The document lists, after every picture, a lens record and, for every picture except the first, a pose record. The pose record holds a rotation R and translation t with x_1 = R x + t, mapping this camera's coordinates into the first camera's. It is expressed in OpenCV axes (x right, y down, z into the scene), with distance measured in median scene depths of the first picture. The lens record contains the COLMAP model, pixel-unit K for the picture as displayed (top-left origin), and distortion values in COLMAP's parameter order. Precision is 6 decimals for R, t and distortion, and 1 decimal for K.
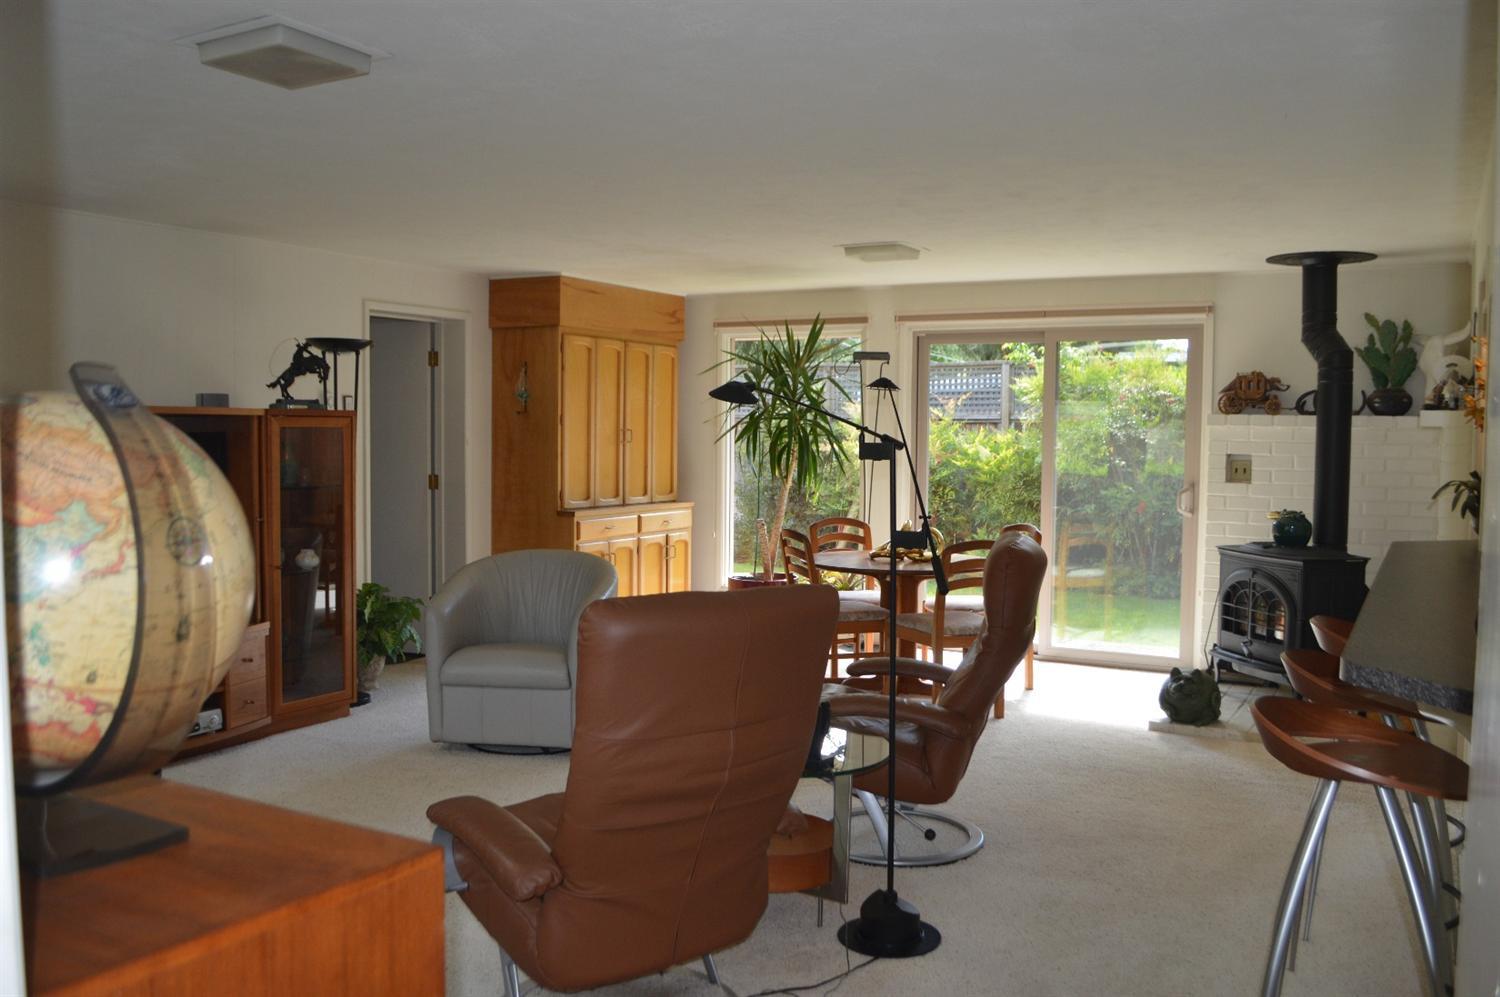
lens RADIAL K [[1350.1, 0, 750.0], [0, 1350.1, 498.5], [0, 0, 1]] dist [-0.073696, 0.005580]
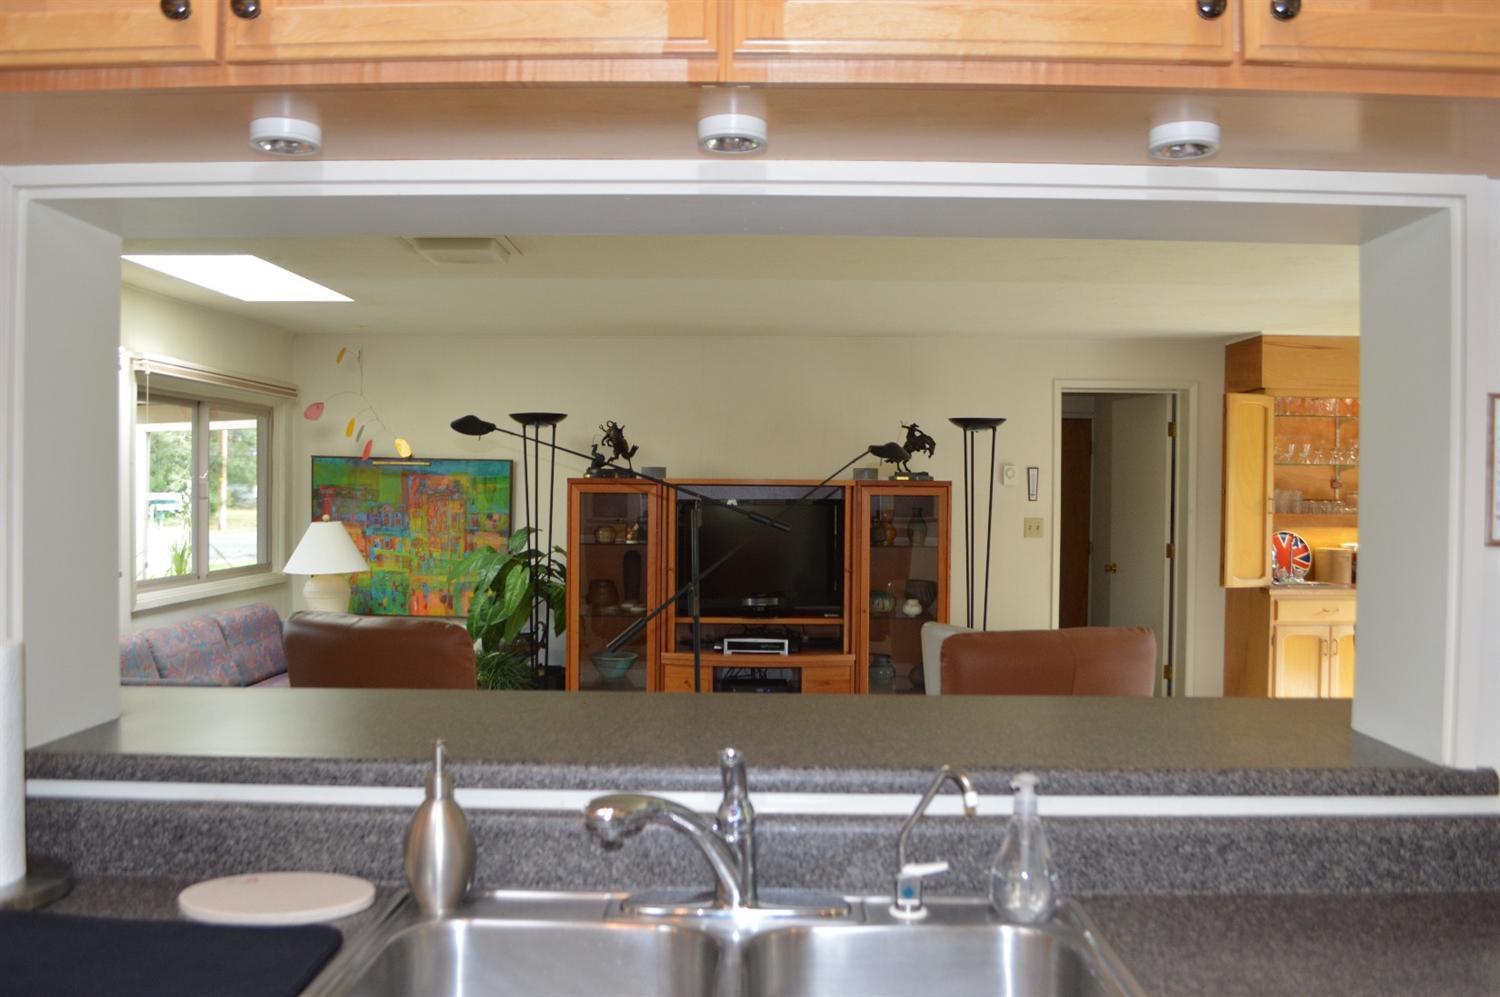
lens RADIAL K [[1193.9, 0, 752.8], [0, 1193.9, 501.1], [0, 0, 1]] dist [-0.088077, 0.015605]
pose [[0.419636, 0.012767, -0.907602, 0.448819], [-0.051653, 0.998617, -0.009835, -0.024469], [0.906221, 0.051008, 0.419715, 0.344734]]
